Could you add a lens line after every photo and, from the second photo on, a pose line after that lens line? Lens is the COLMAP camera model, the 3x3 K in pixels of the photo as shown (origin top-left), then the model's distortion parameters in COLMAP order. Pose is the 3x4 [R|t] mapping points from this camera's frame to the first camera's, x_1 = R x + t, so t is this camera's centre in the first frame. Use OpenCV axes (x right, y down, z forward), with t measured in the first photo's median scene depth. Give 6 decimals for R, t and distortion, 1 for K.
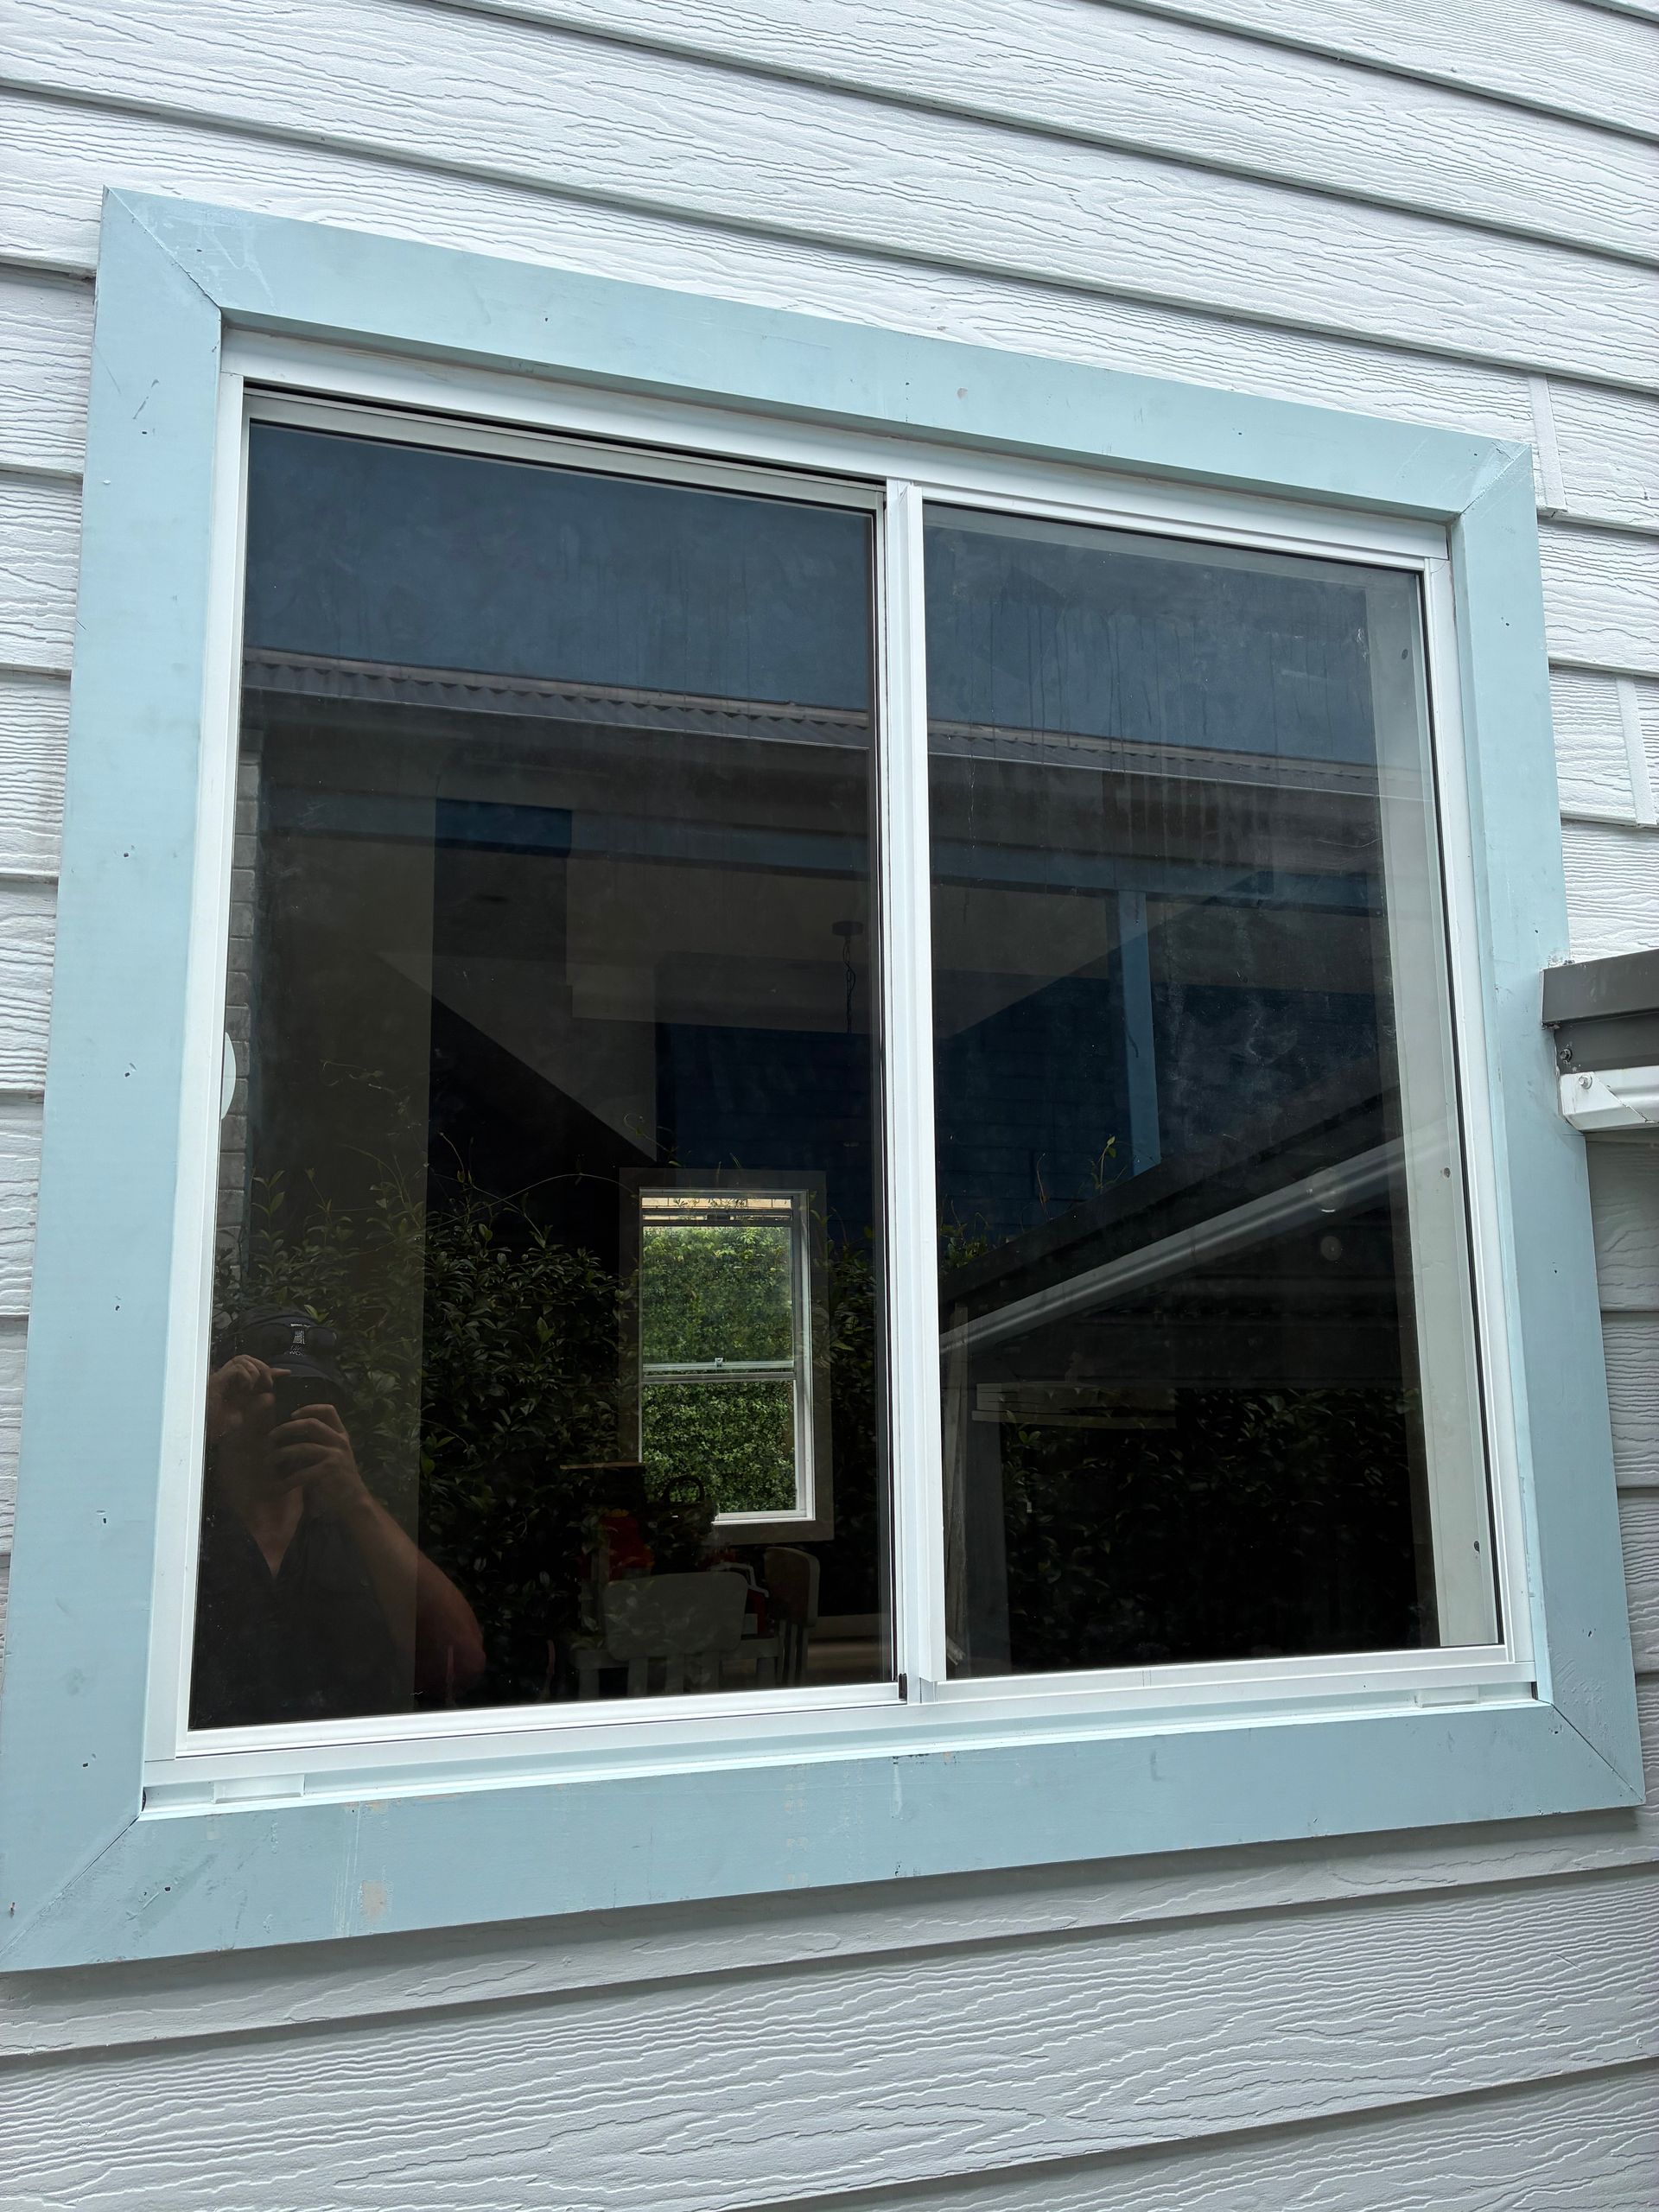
lens RADIAL K [[1802.8, 0, 811.0], [0, 1802.8, 1106.4], [0, 0, 1]] dist [0.067764, -0.100511]
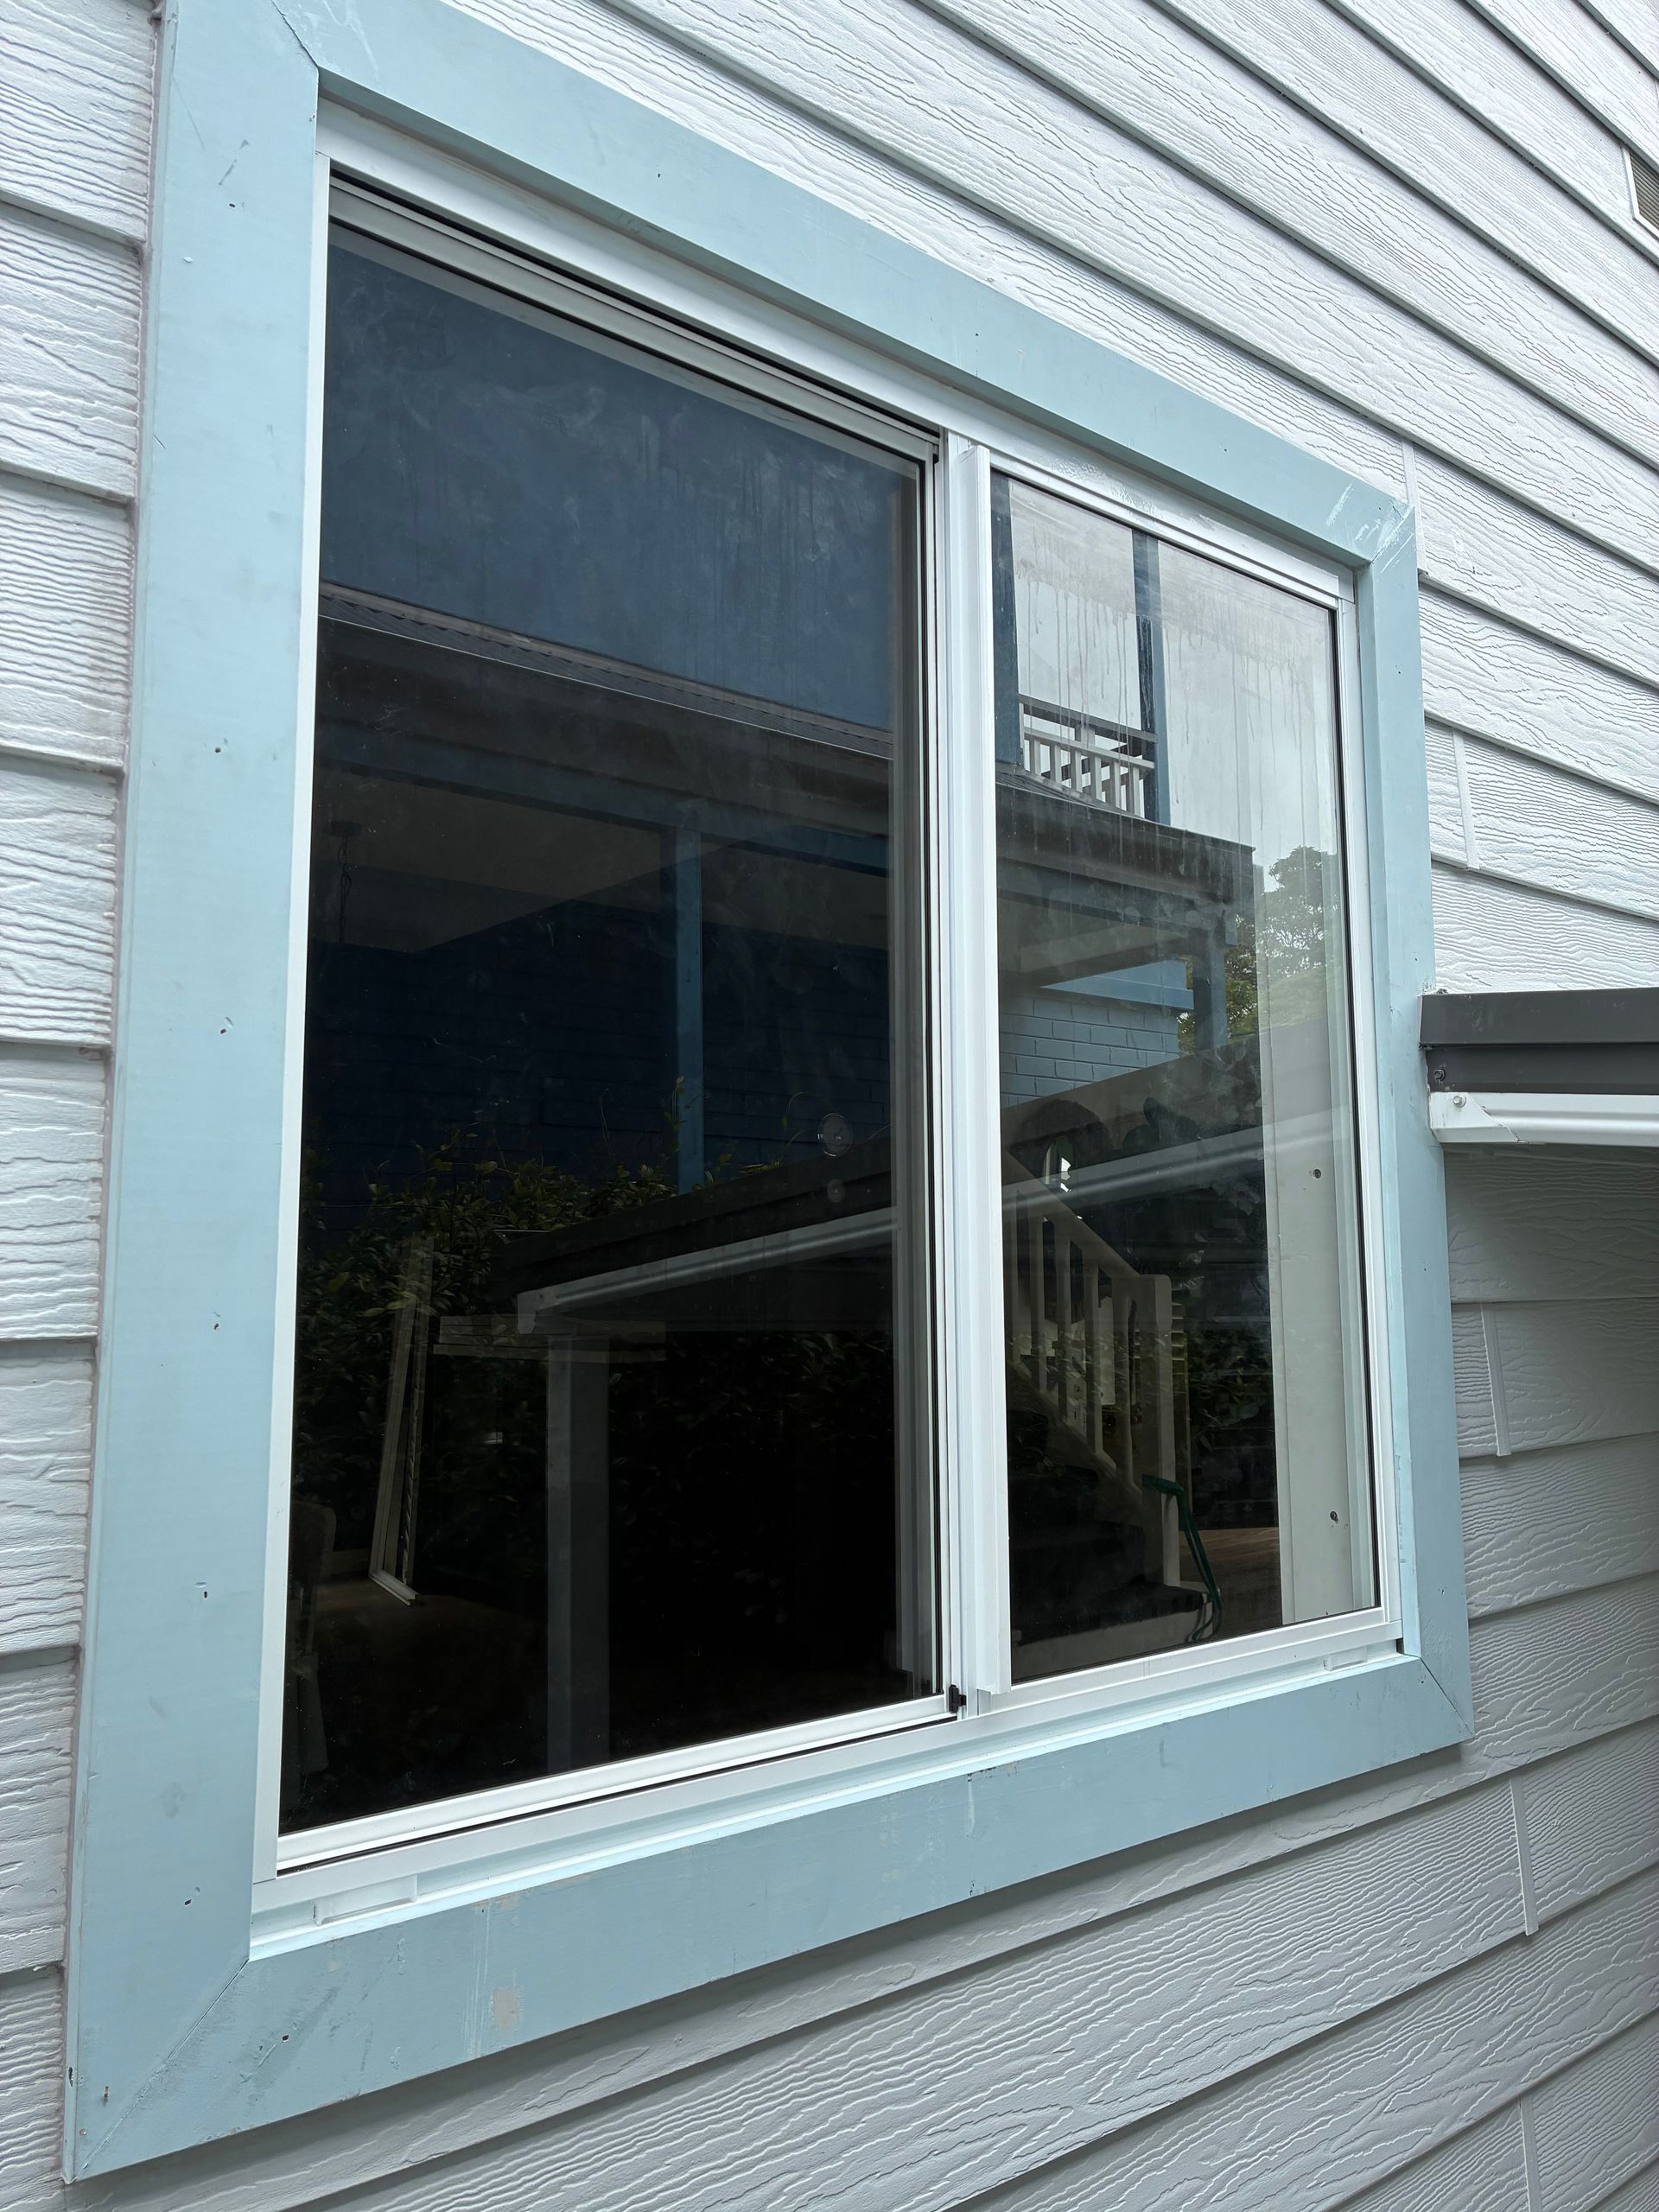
lens RADIAL K [[1802.8, 0, 924.5], [0, 1802.8, 1108.9], [0, 0, 1]] dist [0.067764, -0.100511]
pose [[0.911398, 0.046824, 0.408854, -0.360211], [-0.065816, 0.997302, 0.032499, -0.025431], [-0.406229, -0.056529, 0.912021, 0.130573]]
